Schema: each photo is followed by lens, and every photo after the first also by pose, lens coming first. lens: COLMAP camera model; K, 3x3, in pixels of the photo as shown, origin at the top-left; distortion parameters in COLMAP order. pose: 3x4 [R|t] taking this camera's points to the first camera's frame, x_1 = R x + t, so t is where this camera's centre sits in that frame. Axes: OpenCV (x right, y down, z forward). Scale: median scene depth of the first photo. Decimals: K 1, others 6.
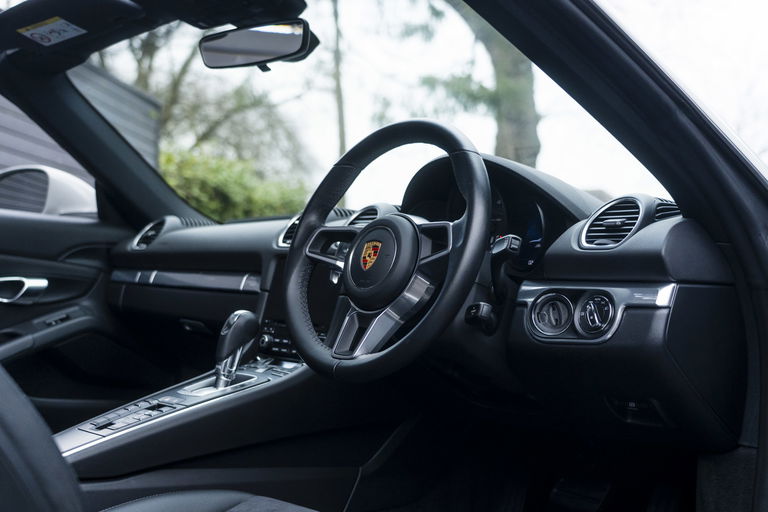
lens RADIAL K [[1000.8, 0, 385.4], [0, 1000.8, 258.1], [0, 0, 1]] dist [-0.015994, 0.000000]
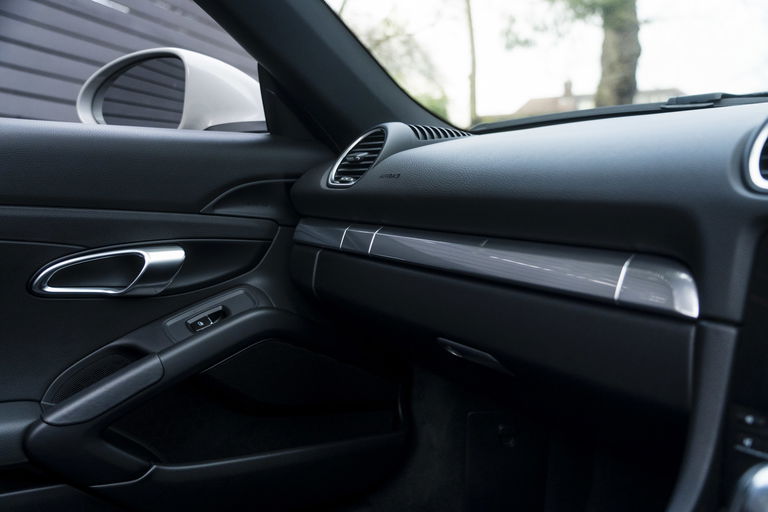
lens RADIAL K [[755.6, 0, 381.2], [0, 755.6, 255.9], [0, 0, 1]] dist [0.014499, 0.000000]
pose [[0.986880, -0.022343, -0.159903, -0.157943], [0.043777, 0.990308, 0.131806, -0.024325], [0.155409, -0.137077, 0.978293, 0.586431]]
